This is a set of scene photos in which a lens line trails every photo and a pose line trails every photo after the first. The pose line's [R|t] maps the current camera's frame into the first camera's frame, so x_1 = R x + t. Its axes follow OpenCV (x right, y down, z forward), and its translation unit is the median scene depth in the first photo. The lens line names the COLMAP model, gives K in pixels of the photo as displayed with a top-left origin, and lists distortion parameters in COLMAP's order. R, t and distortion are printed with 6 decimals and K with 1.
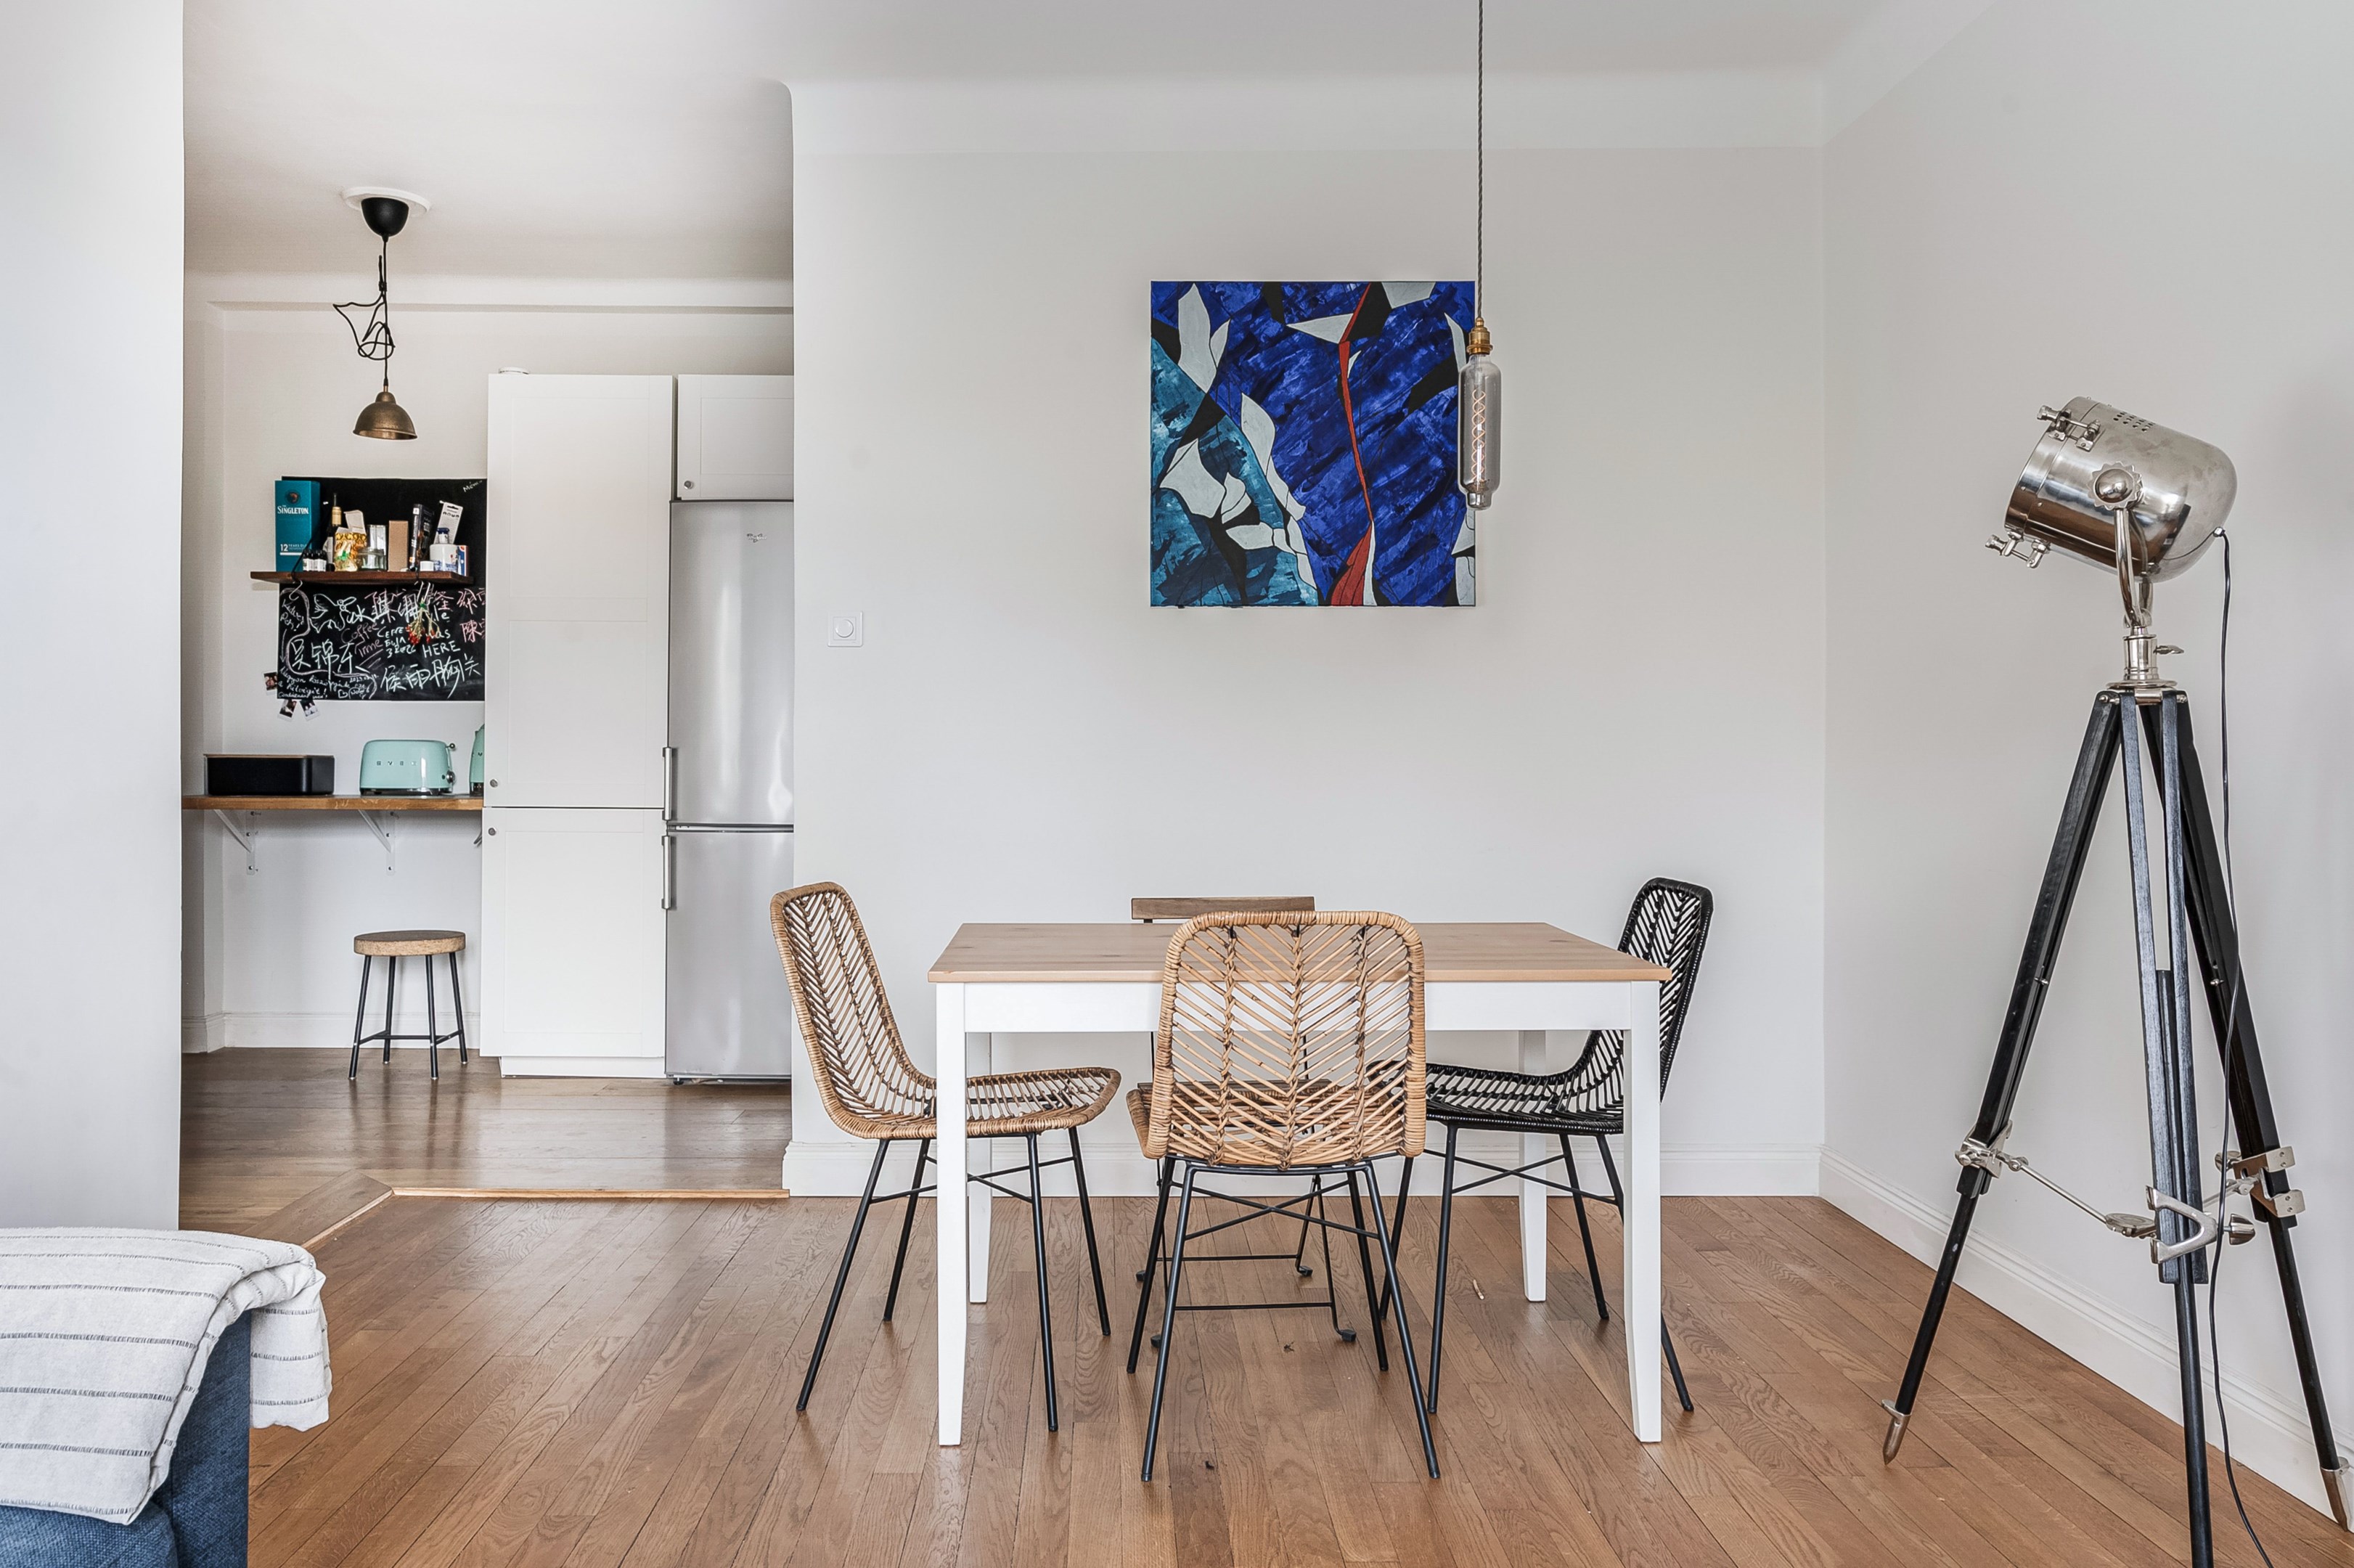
lens RADIAL K [[1373.9, 0, 1150.6], [0, 1373.9, 765.8], [0, 0, 1]] dist [-0.001466, -0.000036]
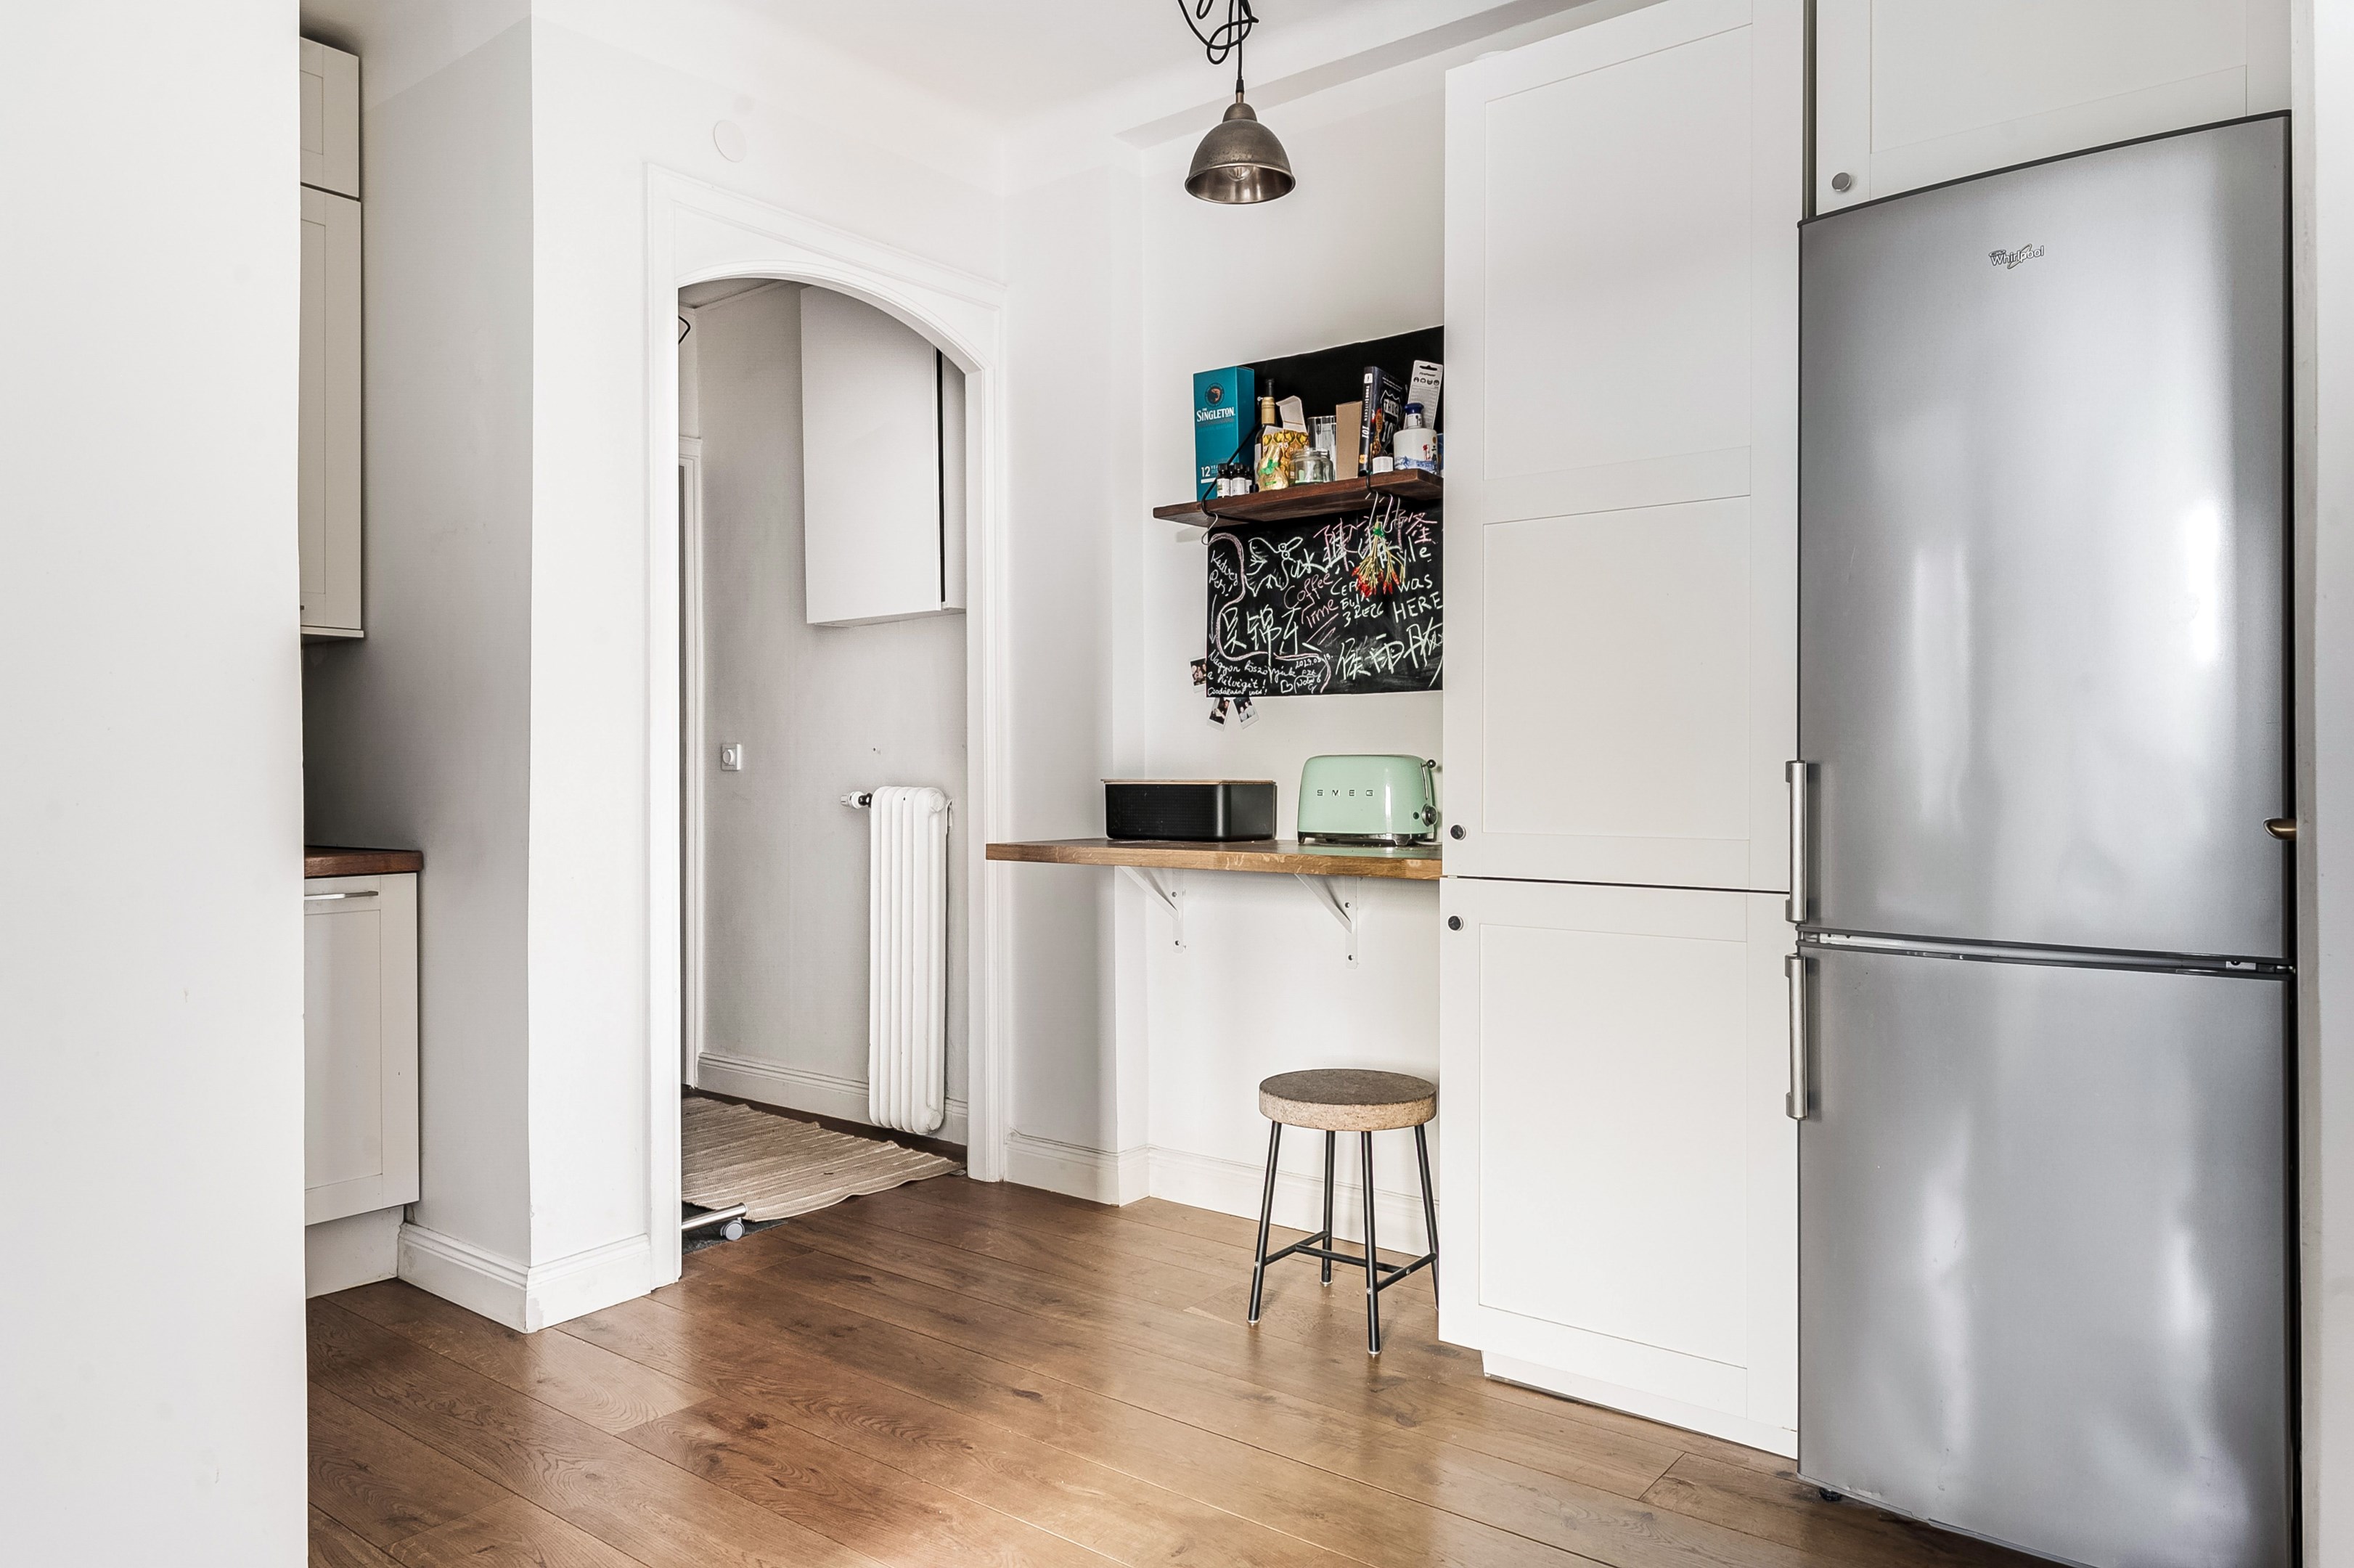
lens RADIAL K [[1373.9, 0, 1150.6], [0, 1373.9, 765.8], [0, 0, 1]] dist [-0.001466, -0.000036]
pose [[0.696499, -0.010689, -0.717478, -0.166090], [-0.000497, 0.999882, -0.015378, -0.004444], [0.717557, 0.011067, 0.696411, 0.504520]]
